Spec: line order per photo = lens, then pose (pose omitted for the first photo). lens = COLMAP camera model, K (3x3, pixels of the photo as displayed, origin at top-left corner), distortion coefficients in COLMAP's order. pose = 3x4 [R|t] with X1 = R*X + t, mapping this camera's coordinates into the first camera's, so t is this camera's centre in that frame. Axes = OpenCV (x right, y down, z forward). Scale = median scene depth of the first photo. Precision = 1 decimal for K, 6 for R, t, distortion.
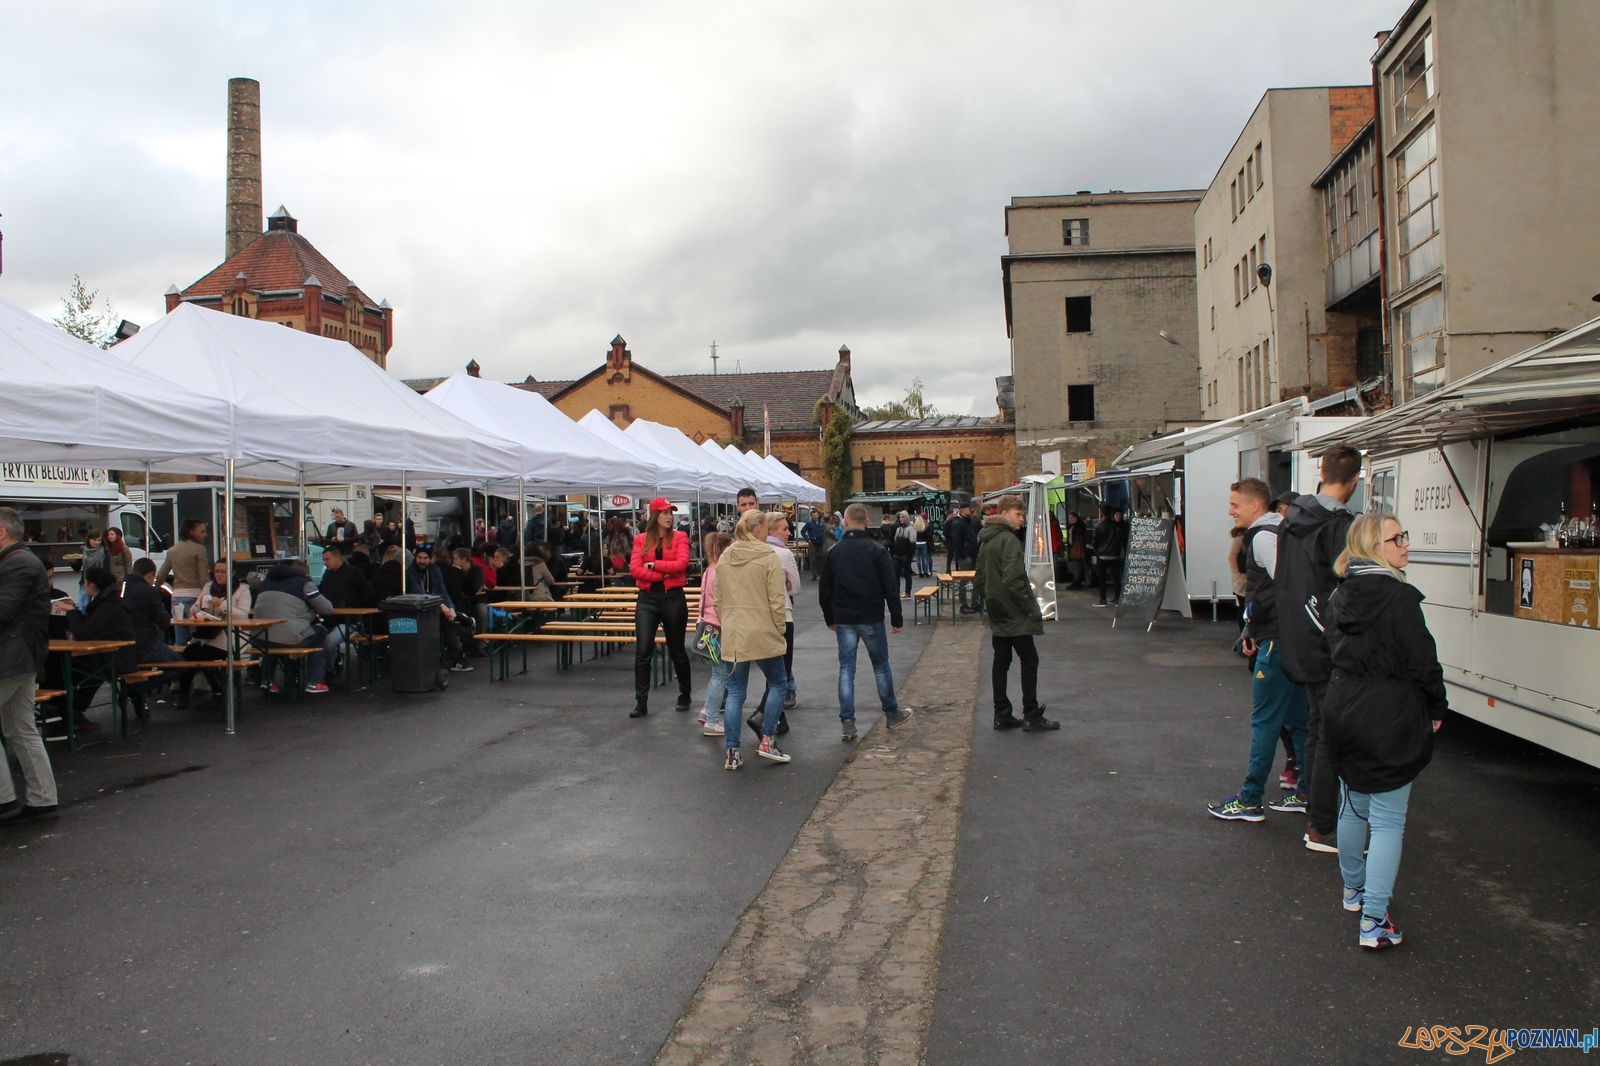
lens RADIAL K [[1351.3, 0, 800.0], [0, 1351.3, 533.0], [0, 0, 1]] dist [-0.169890, 0.158449]
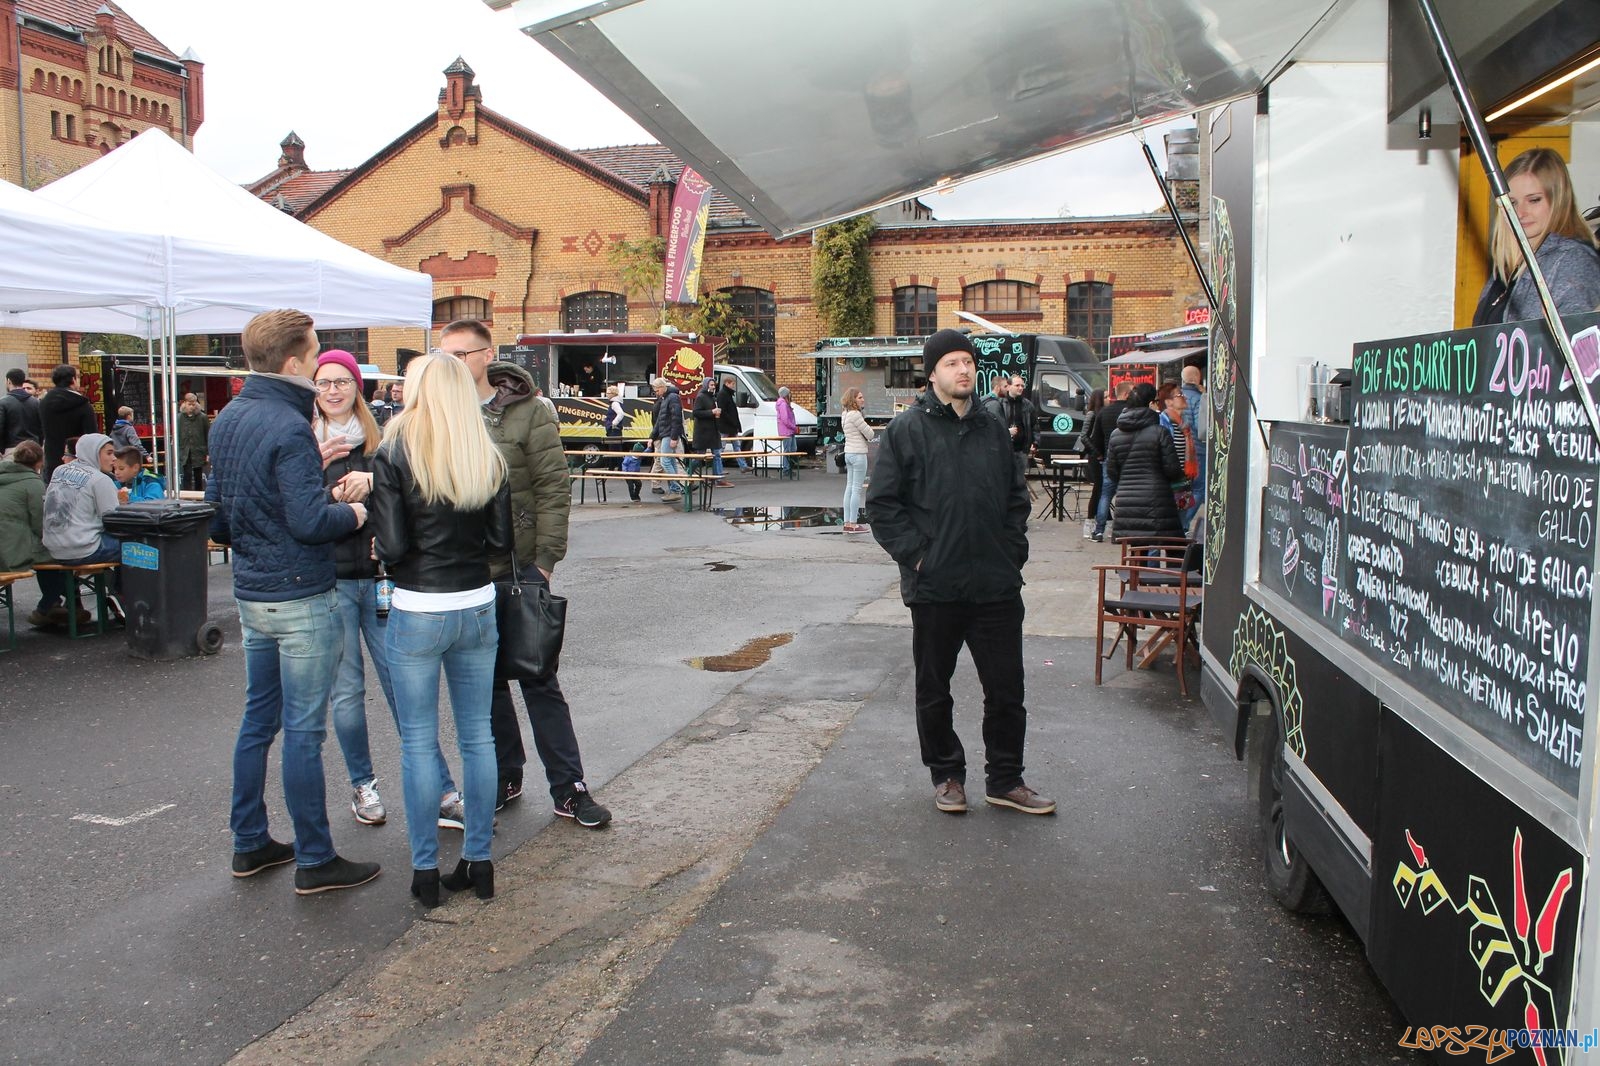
lens RADIAL K [[1351.3, 0, 800.0], [0, 1351.3, 533.0], [0, 0, 1]] dist [-0.169890, 0.158449]
pose [[0.990914, 0.028755, -0.131385, 0.135618], [-0.016981, 0.995808, 0.089878, -0.008111], [0.133418, -0.086830, 0.987249, 0.811241]]
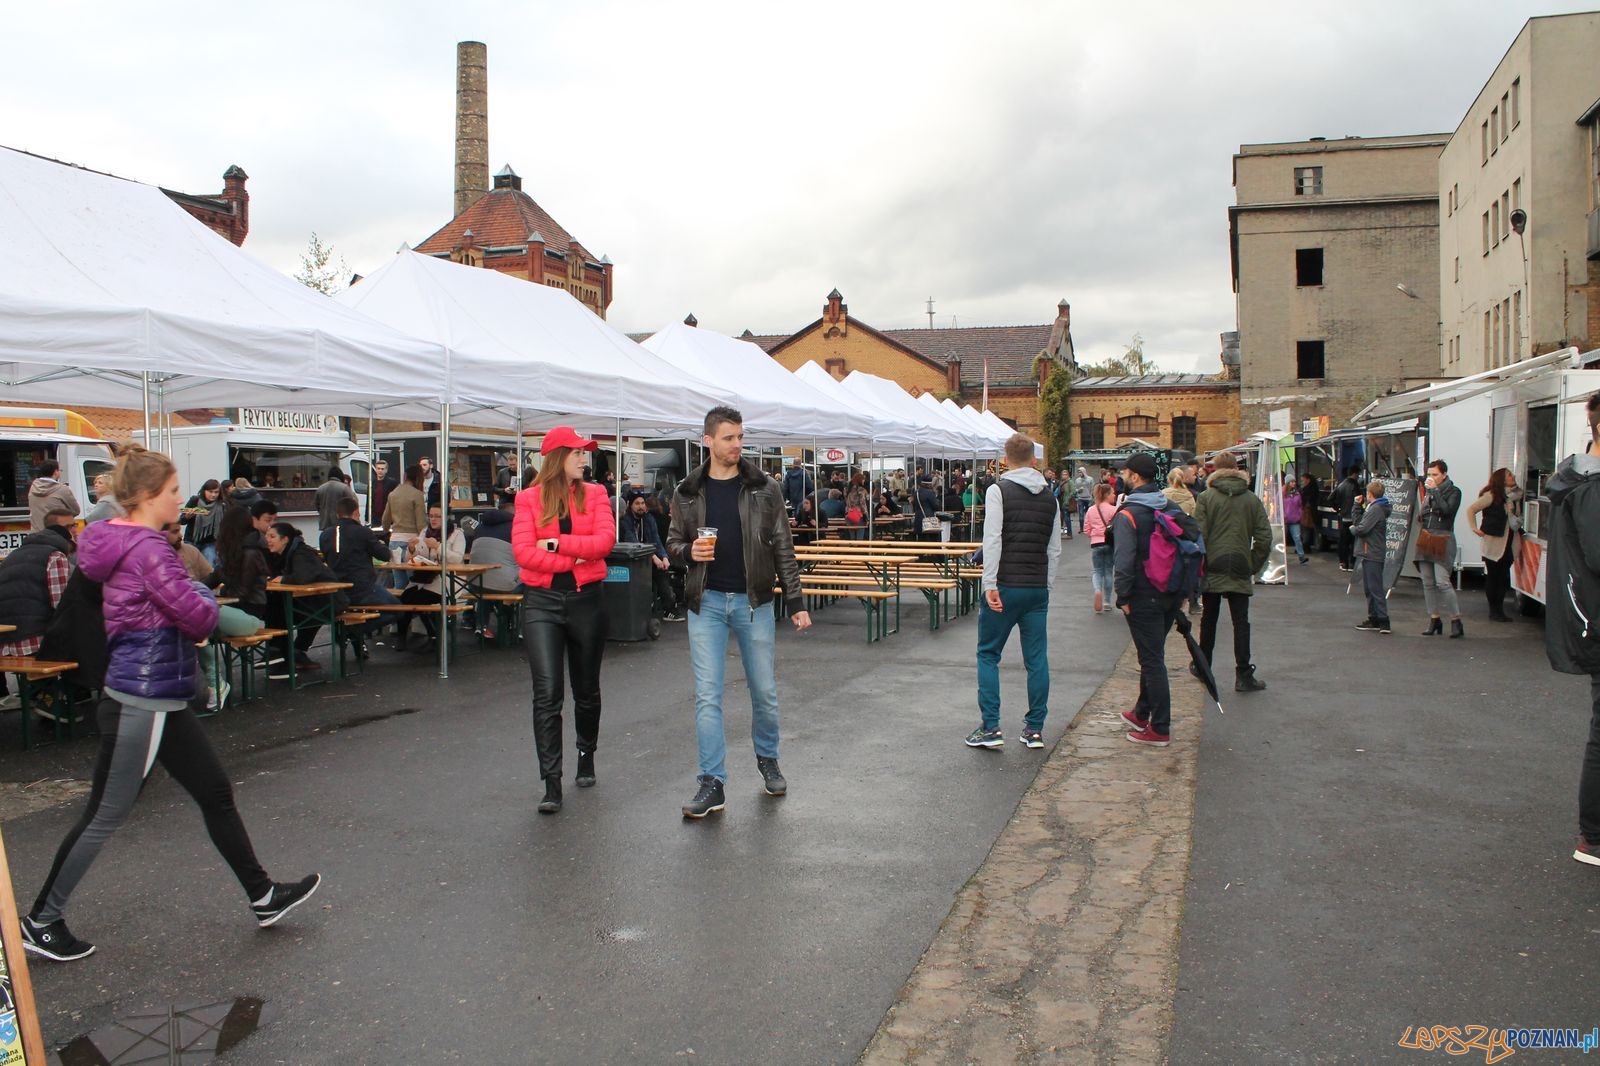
lens RADIAL K [[1351.3, 0, 800.0], [0, 1351.3, 533.0], [0, 0, 1]] dist [-0.169890, 0.158449]
pose [[0.987424, 0.019572, -0.156878, -0.001424], [-0.014461, 0.999329, 0.033652, 0.000844], [0.157431, -0.030960, 0.987045, 0.008262]]
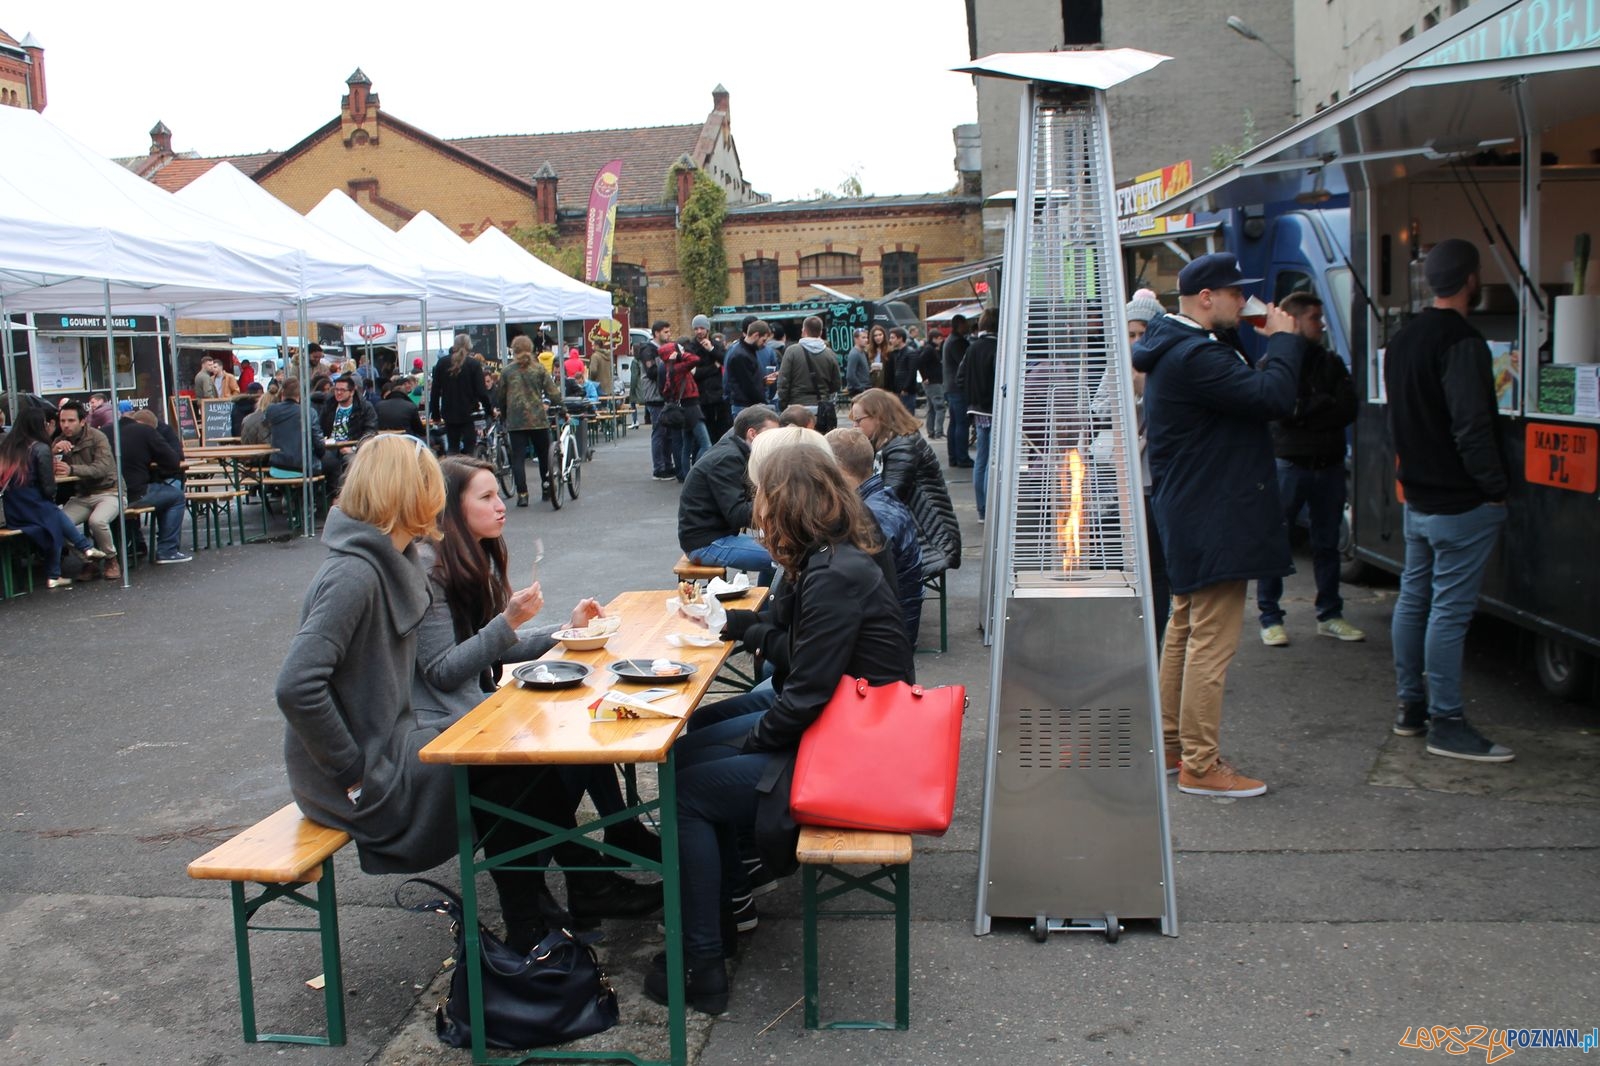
lens RADIAL K [[1573.3, 0, 800.0], [0, 1573.3, 533.0], [0, 0, 1]] dist [-0.148435, 0.167714]
pose [[0.999110, -0.023018, 0.035349, 0.073673], [0.019170, 0.994227, 0.105573, -0.003623], [-0.037575, -0.104802, 0.993783, 0.419860]]
